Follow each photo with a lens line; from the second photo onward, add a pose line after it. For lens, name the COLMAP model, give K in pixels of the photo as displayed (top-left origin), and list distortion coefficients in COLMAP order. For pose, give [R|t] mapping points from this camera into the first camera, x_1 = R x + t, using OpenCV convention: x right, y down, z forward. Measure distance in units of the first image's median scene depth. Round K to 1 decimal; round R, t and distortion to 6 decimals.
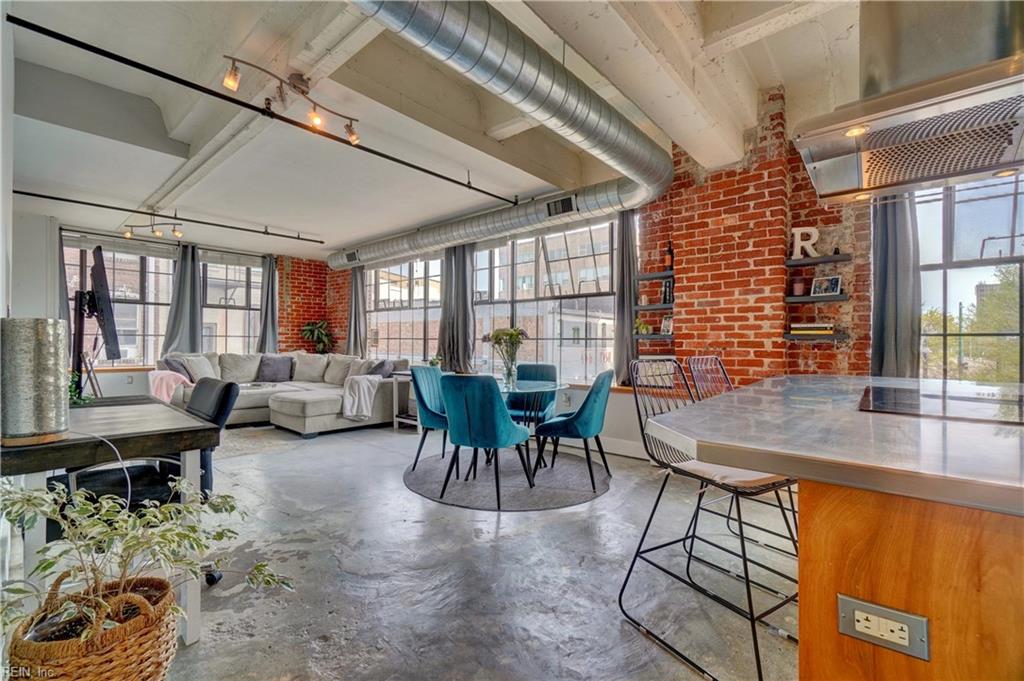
lens RADIAL K [[437.3, 0, 505.6], [0, 437.3, 340.2], [0, 0, 1]] dist [-0.005030, 0.000871]
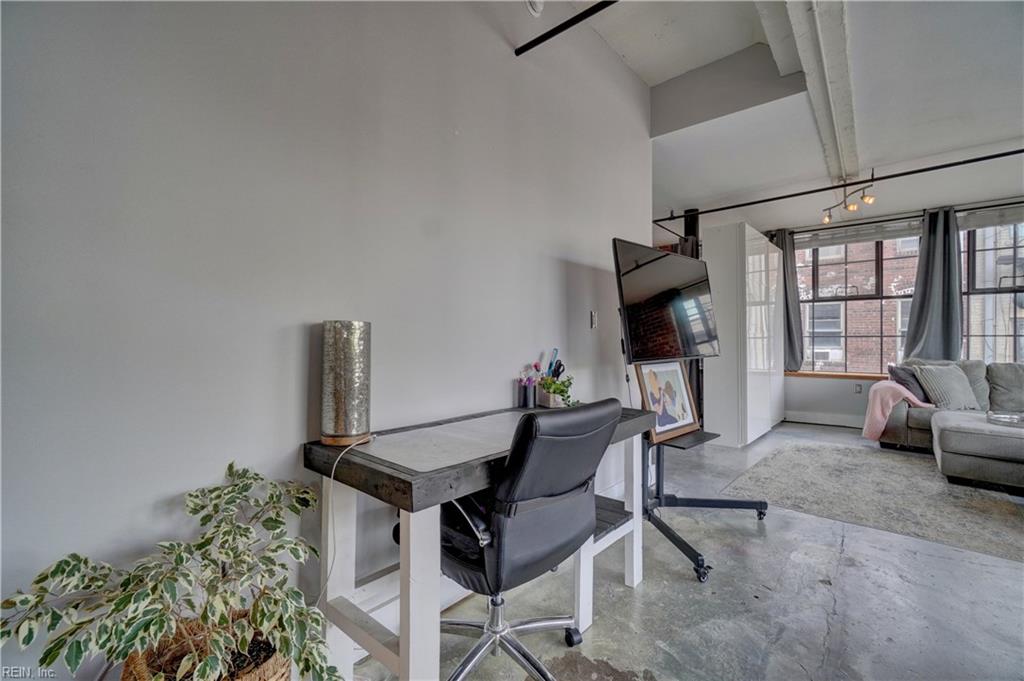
lens RADIAL K [[447.9, 0, 524.8], [0, 447.9, 340.0], [0, 0, 1]] dist [0.029606, 0.000373]
pose [[0.057801, -0.010944, -0.998268, -0.010158], [0.005355, 0.999929, -0.010652, 0.001901], [0.998314, -0.004730, 0.057856, 0.486680]]
